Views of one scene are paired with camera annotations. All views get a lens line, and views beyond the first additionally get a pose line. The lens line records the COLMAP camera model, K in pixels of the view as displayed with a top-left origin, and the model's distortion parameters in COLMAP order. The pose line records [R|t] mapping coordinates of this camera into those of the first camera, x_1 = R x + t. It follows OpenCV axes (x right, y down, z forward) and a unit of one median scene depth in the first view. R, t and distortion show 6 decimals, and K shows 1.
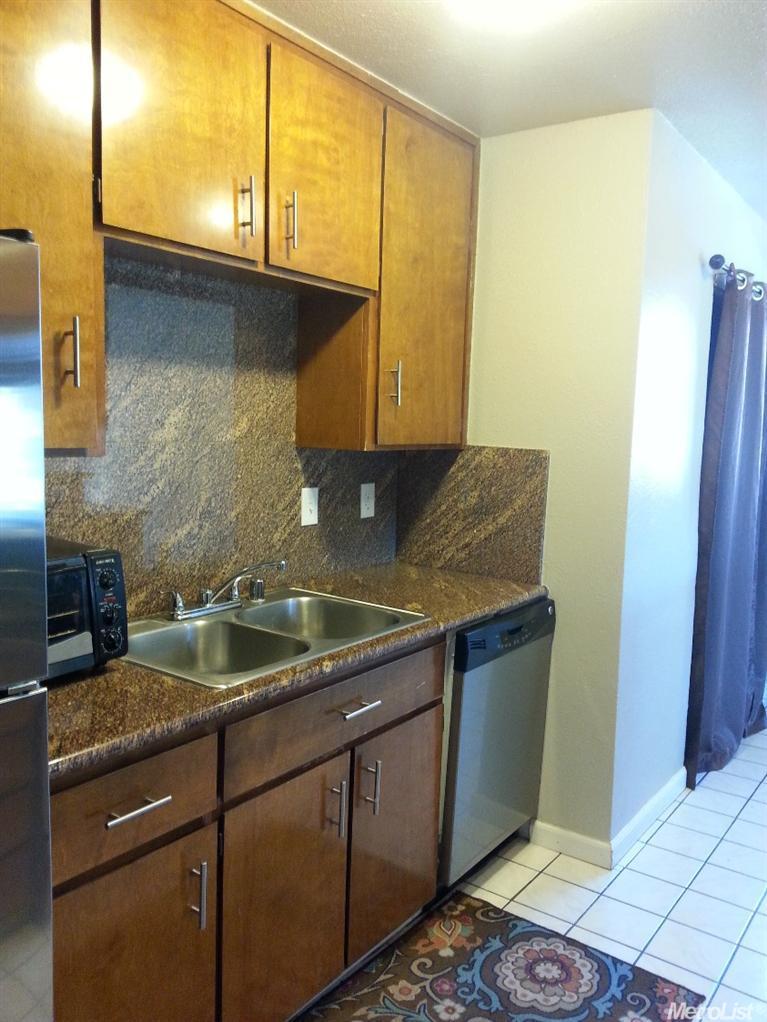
lens RADIAL K [[834.2, 0, 390.8], [0, 834.2, 509.5], [0, 0, 1]] dist [0.084110, -0.140511]
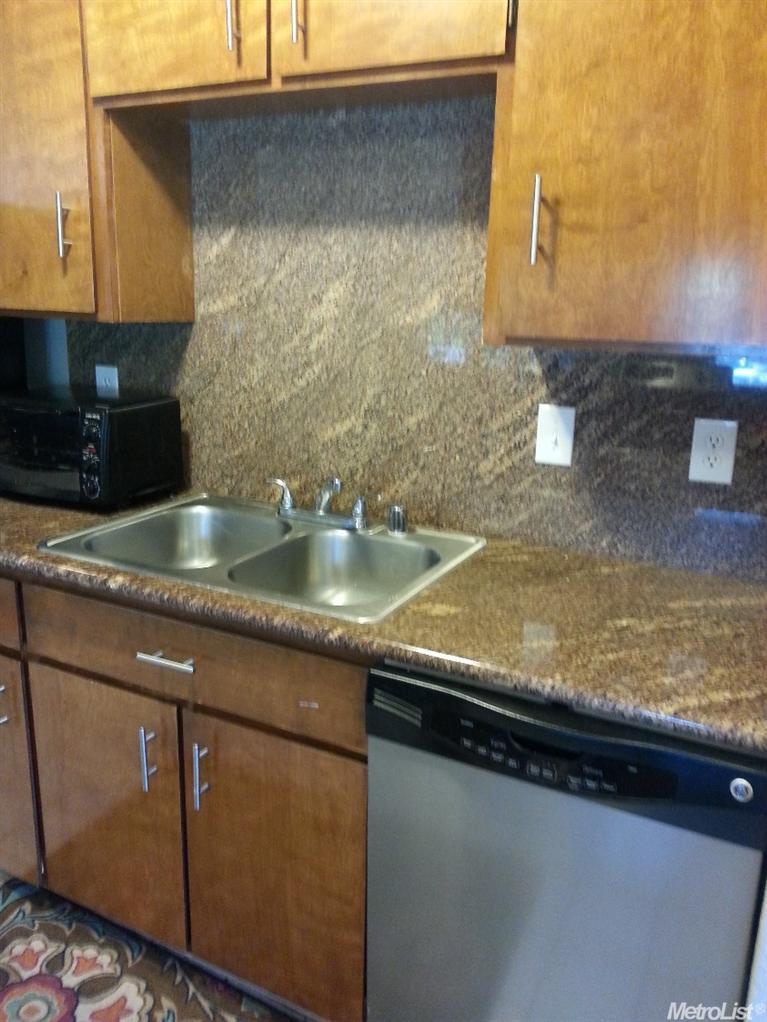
lens RADIAL K [[834.2, 0, 386.8], [0, 834.2, 507.6], [0, 0, 1]] dist [0.084110, -0.140511]
pose [[0.125142, 0.219895, -0.967464, 0.623626], [-0.129736, 0.970383, 0.203777, -0.076472], [0.983620, 0.100014, 0.149964, 0.928050]]
